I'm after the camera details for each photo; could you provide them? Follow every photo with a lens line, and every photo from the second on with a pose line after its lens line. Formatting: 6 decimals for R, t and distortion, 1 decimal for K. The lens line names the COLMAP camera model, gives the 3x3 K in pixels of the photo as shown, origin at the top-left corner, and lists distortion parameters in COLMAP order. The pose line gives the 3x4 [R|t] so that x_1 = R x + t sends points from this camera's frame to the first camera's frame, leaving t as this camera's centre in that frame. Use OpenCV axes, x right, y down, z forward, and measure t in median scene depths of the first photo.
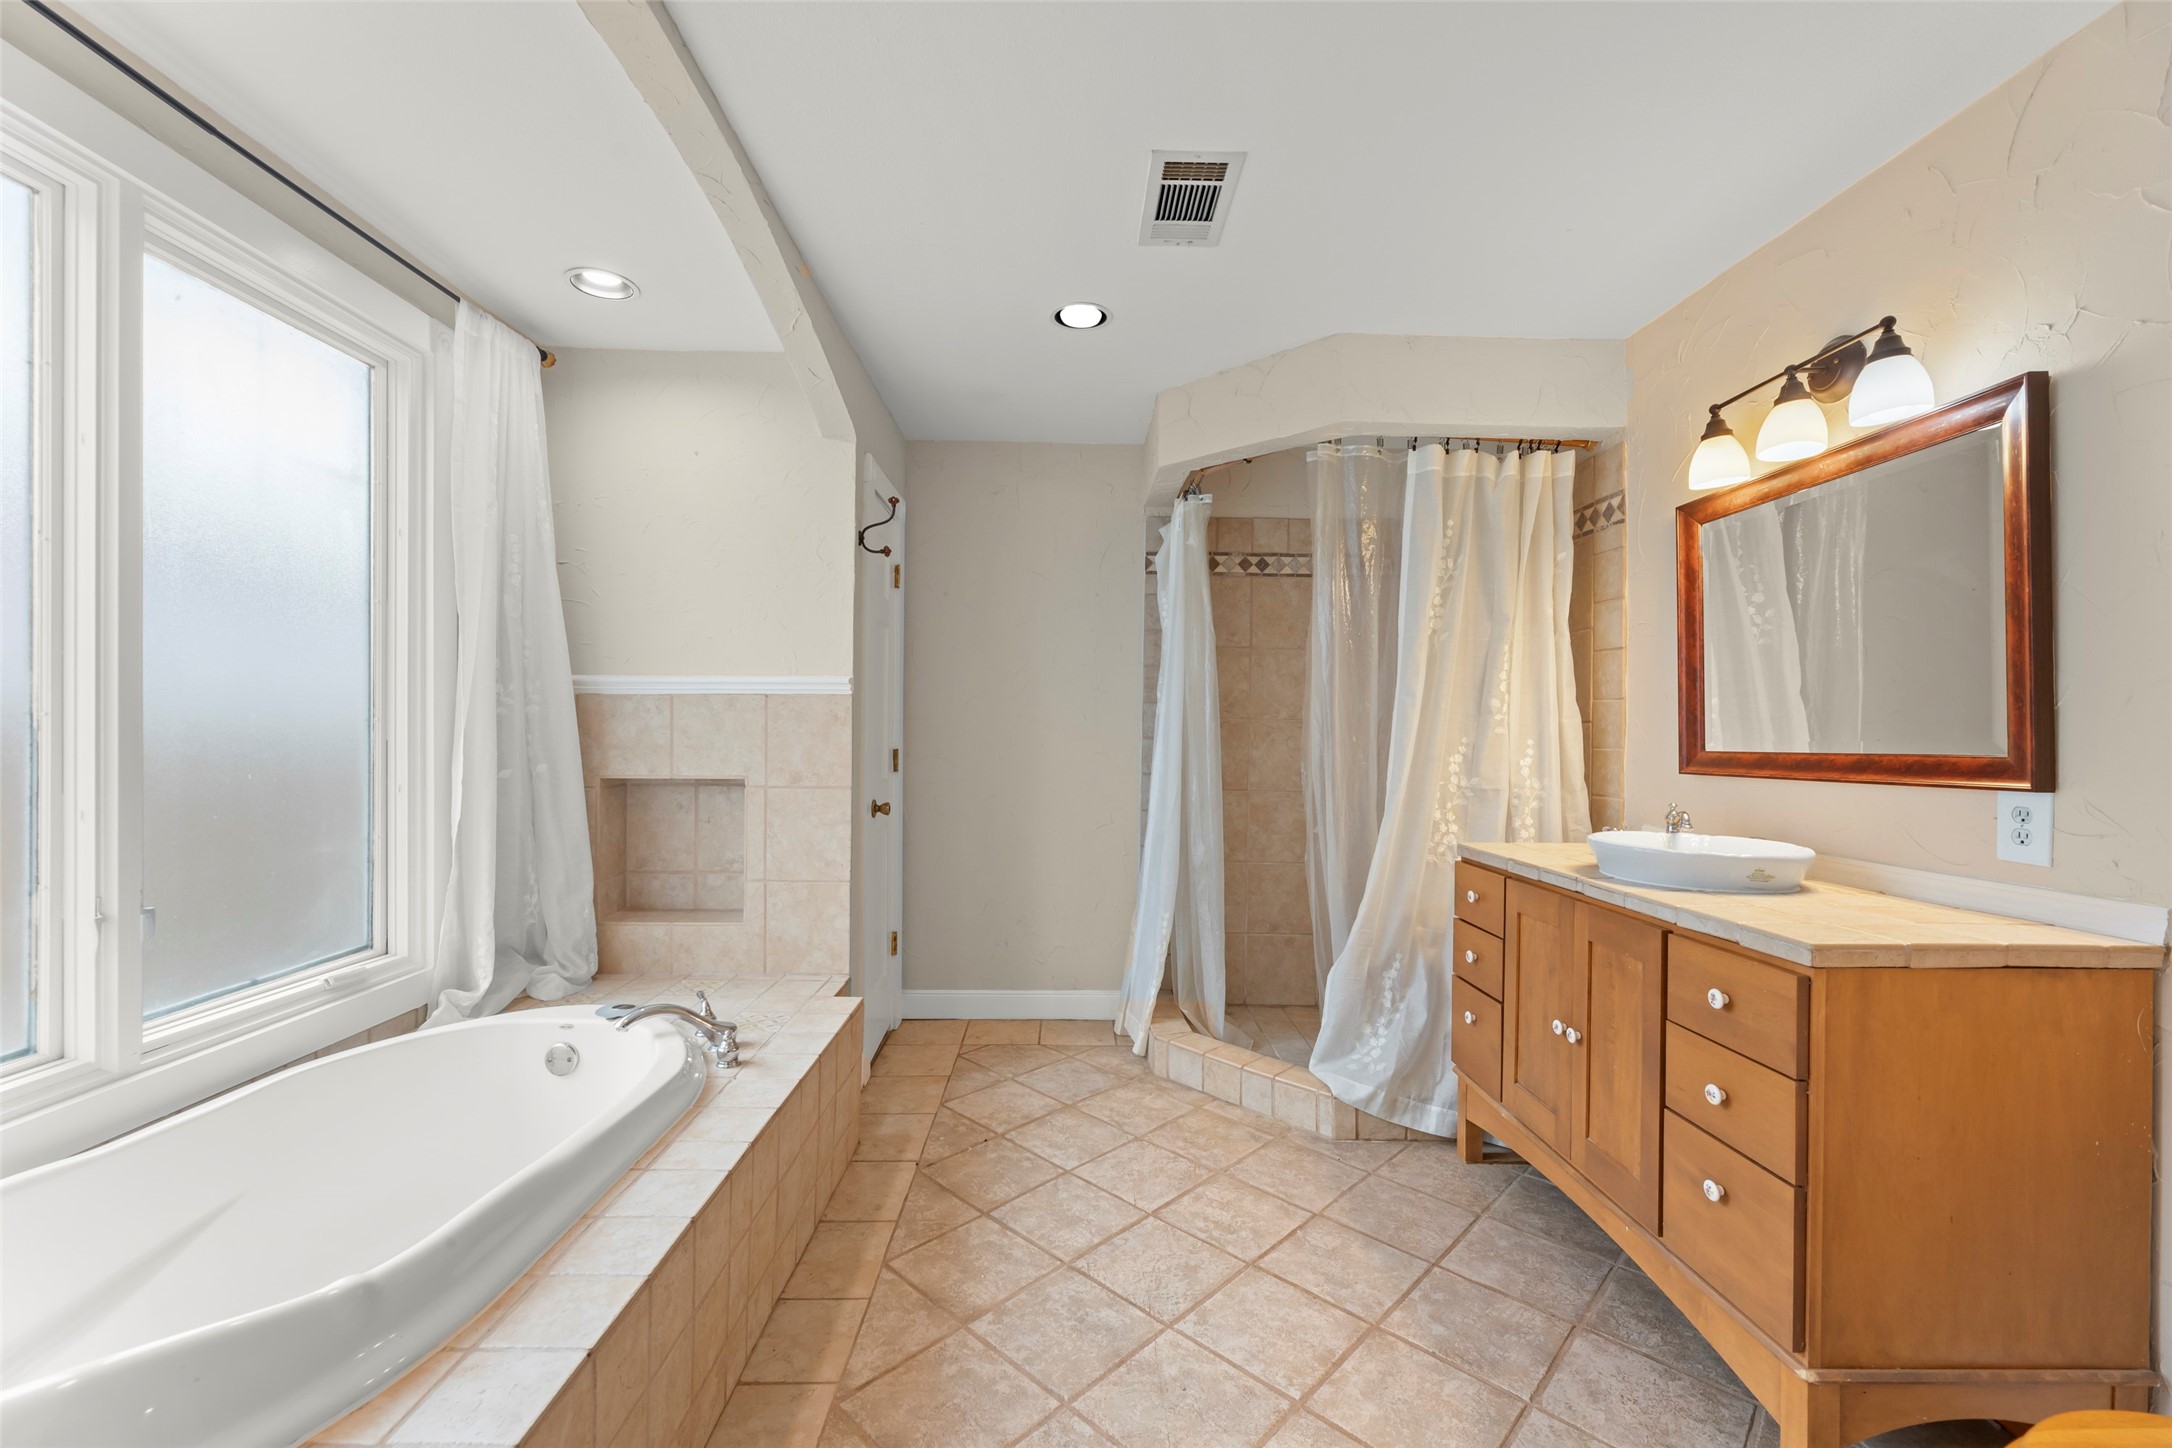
lens RADIAL K [[885.4, 0, 1077.1], [0, 885.4, 728.2], [0, 0, 1]] dist [0.003749, 0.000585]
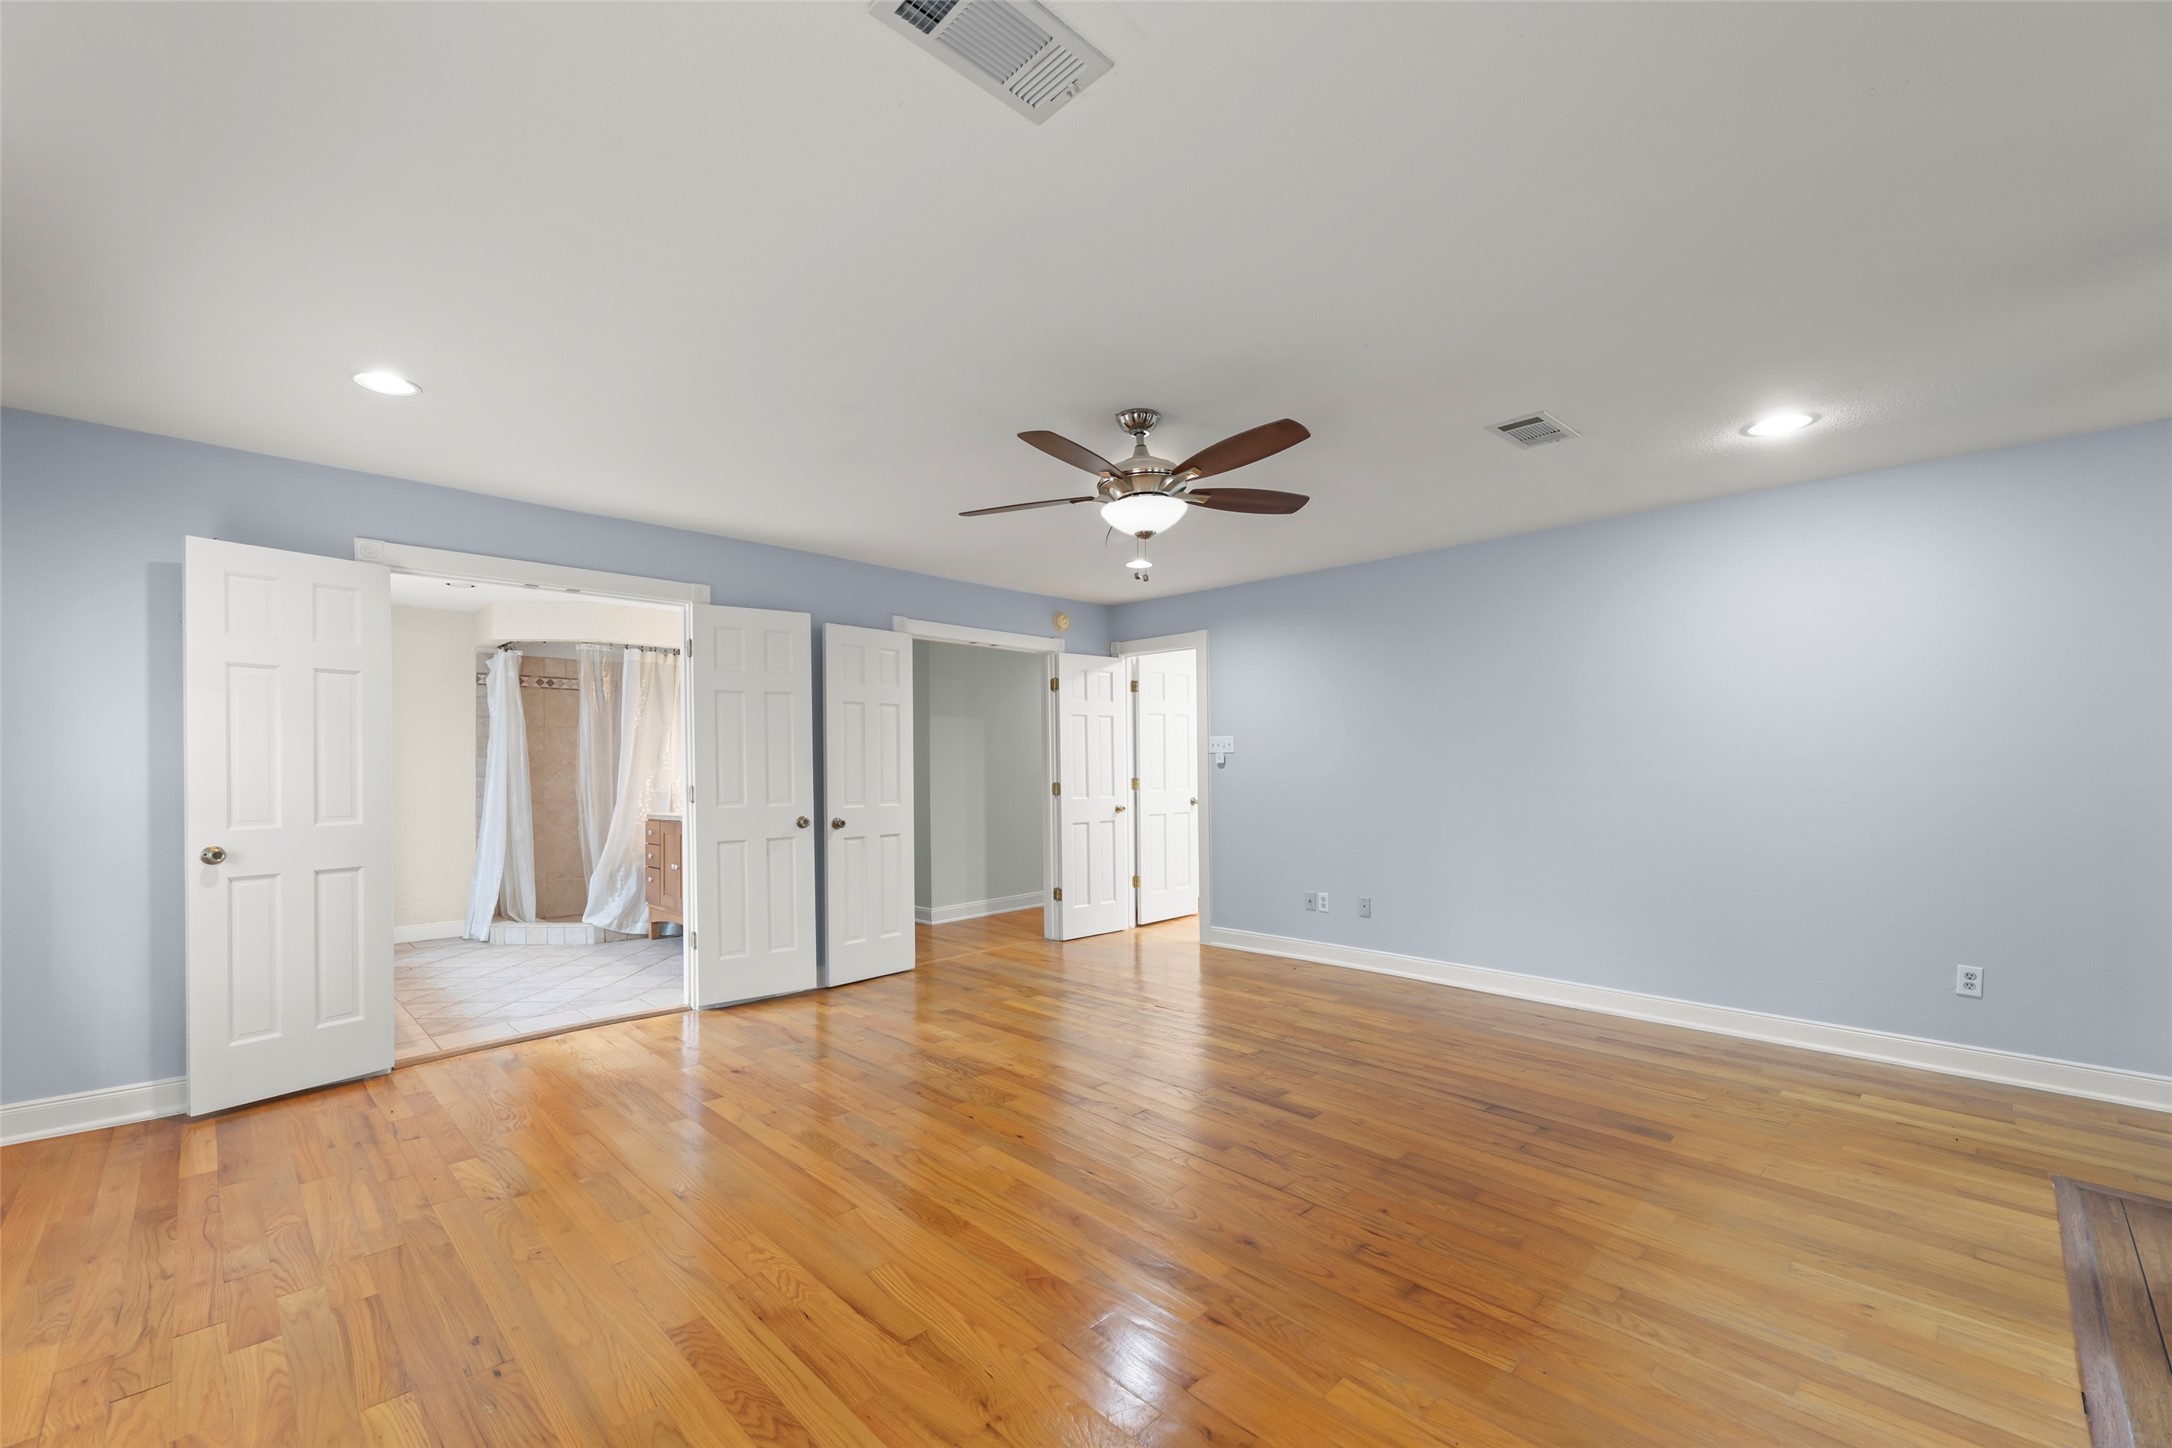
lens RADIAL K [[885.4, 0, 1070.4], [0, 885.4, 771.4], [0, 0, 1]] dist [0.003749, 0.000585]
pose [[0.723420, -0.015047, 0.690244, -0.373234], [0.016061, 0.999859, 0.004963, 0.015164], [-0.690222, 0.007496, 0.723559, -1.423972]]
